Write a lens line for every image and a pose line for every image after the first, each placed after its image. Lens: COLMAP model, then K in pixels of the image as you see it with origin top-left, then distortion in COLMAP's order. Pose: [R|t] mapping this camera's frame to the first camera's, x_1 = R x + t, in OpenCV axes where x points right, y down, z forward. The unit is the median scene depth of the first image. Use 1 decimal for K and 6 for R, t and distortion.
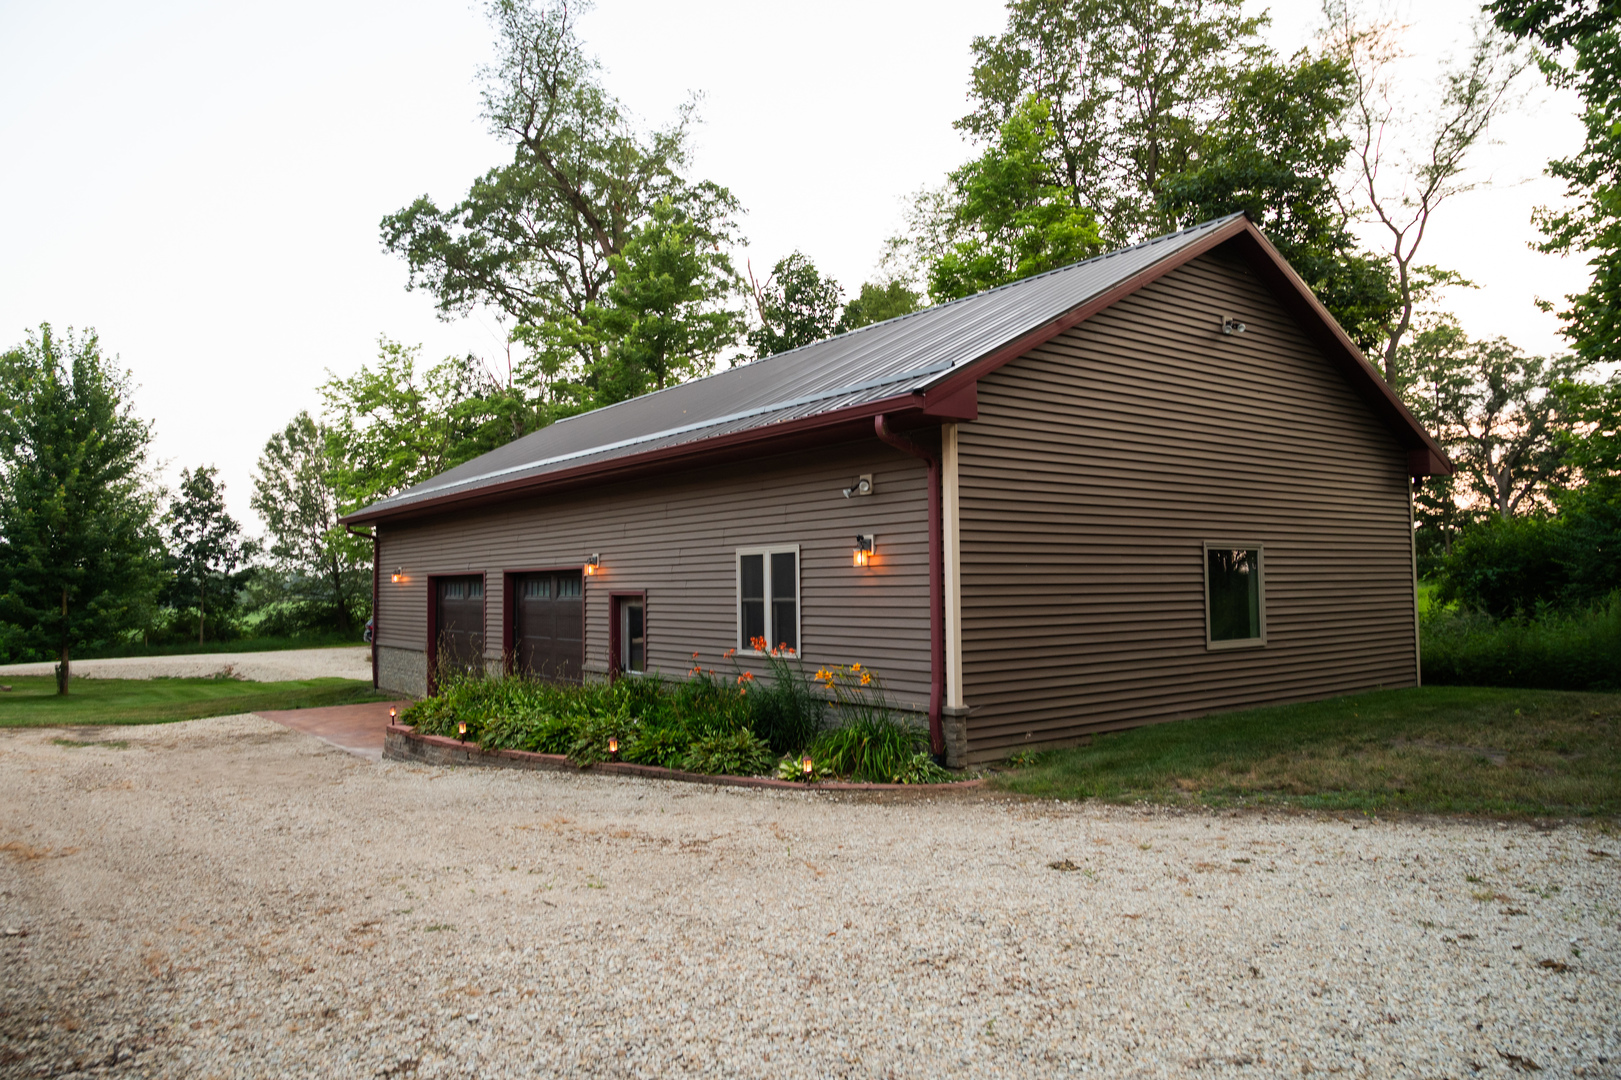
lens RADIAL K [[1086.9, 0, 800.0], [0, 1086.9, 542.1], [0, 0, 1]] dist [-0.004811, -0.000270]
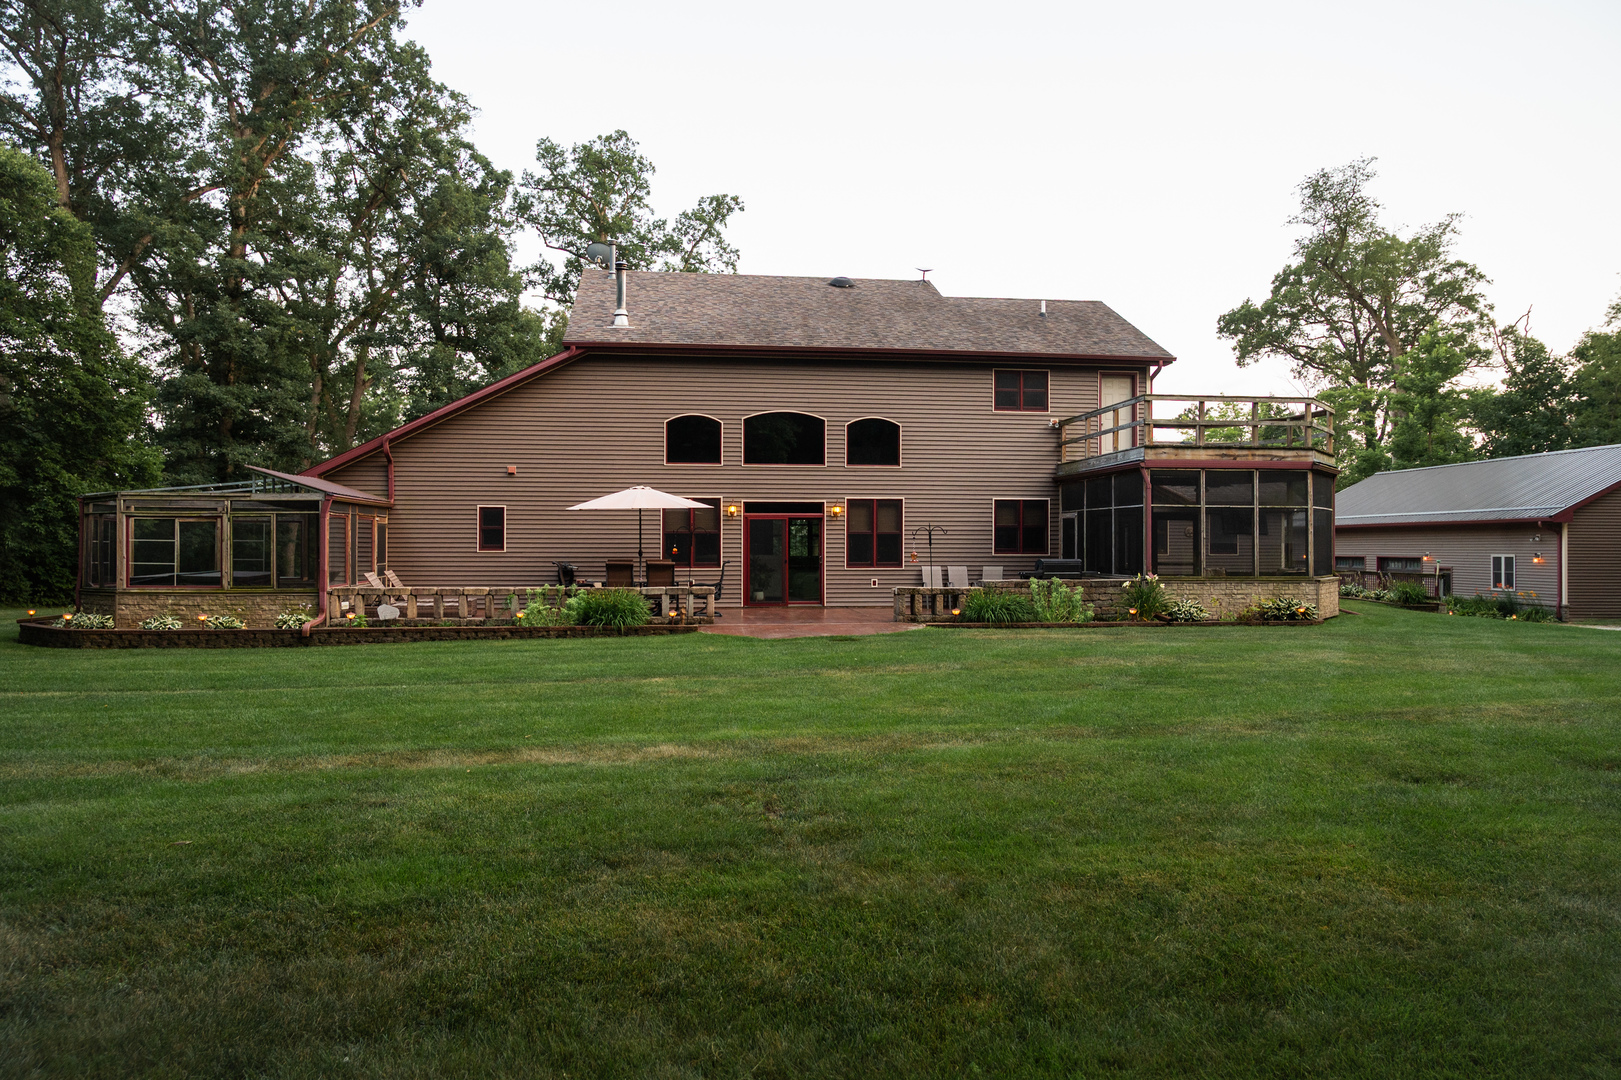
lens RADIAL K [[1157.9, 0, 813.3], [0, 1157.9, 548.6], [0, 0, 1]] dist [-0.004216, -0.001373]
pose [[0.840233, 0.011794, -0.542098, 0.050107], [0.010661, 0.999211, 0.038262, -0.077226], [0.542121, -0.037928, 0.839444, -1.363117]]
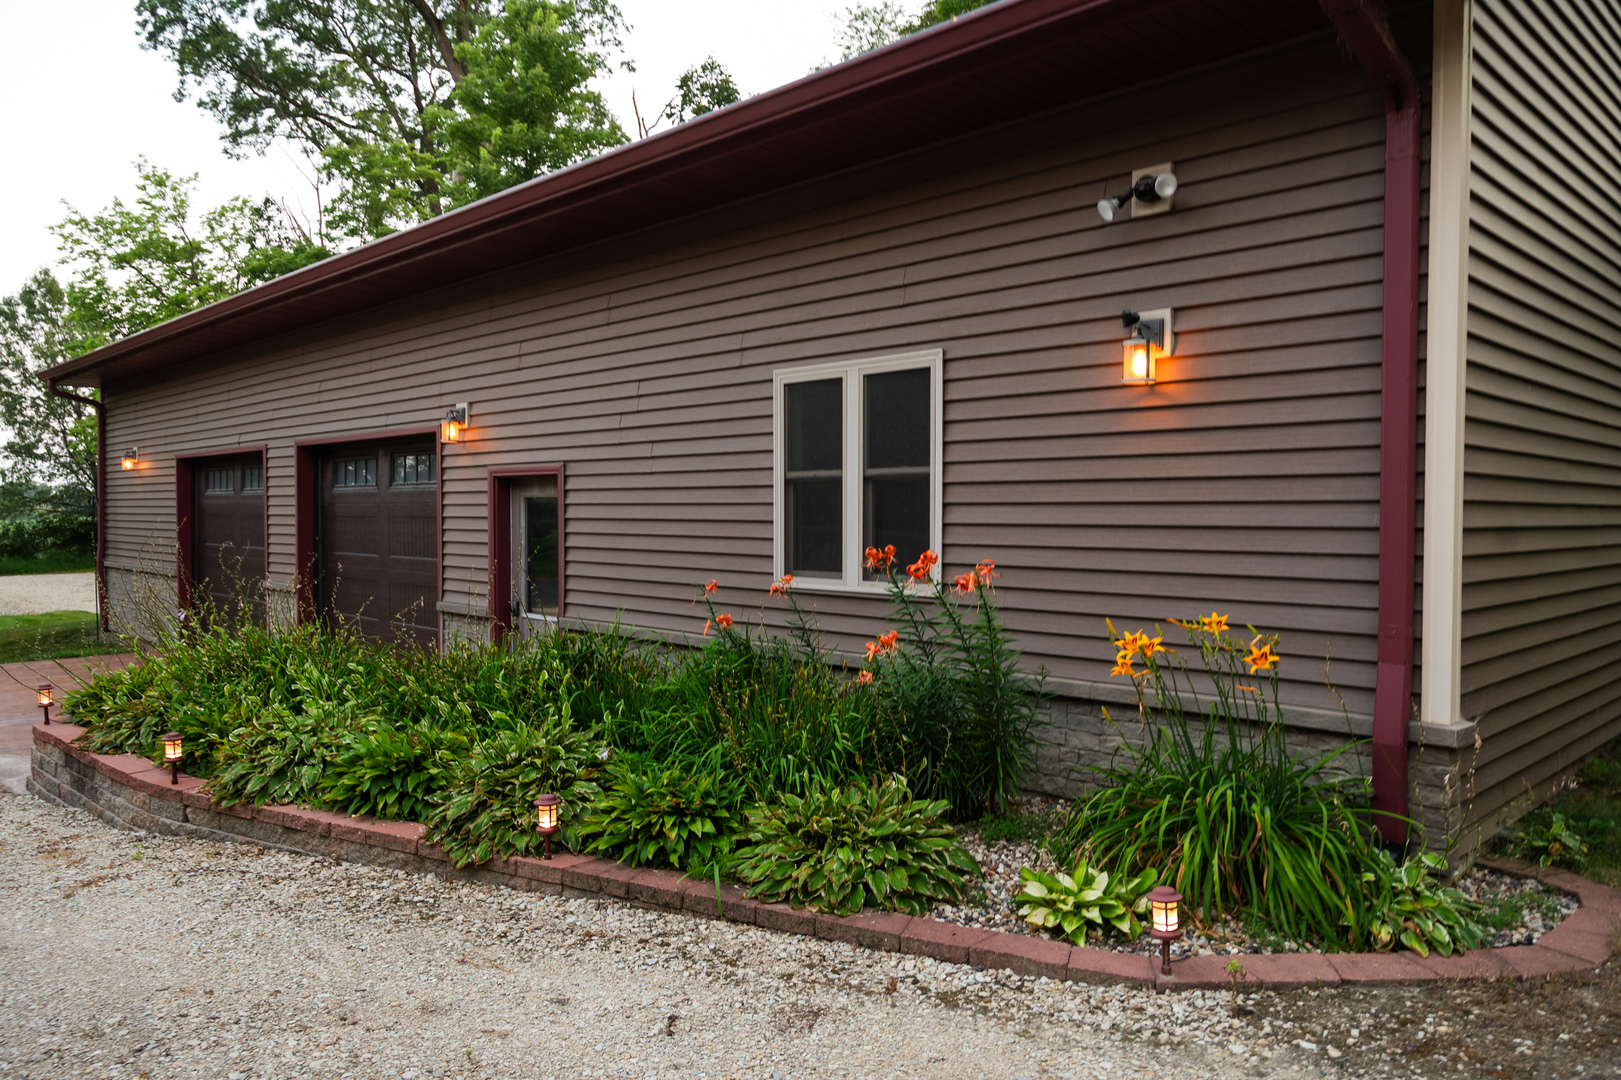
lens RADIAL K [[1151.8, 0, 809.1], [0, 1151.8, 554.9], [0, 0, 1]] dist [-0.004437, 0.003875]
pose [[0.991027, 0.010320, 0.133265, -0.057558], [-0.020565, 0.996917, 0.075727, 0.025442], [-0.132073, -0.077788, 0.988183, 0.249131]]
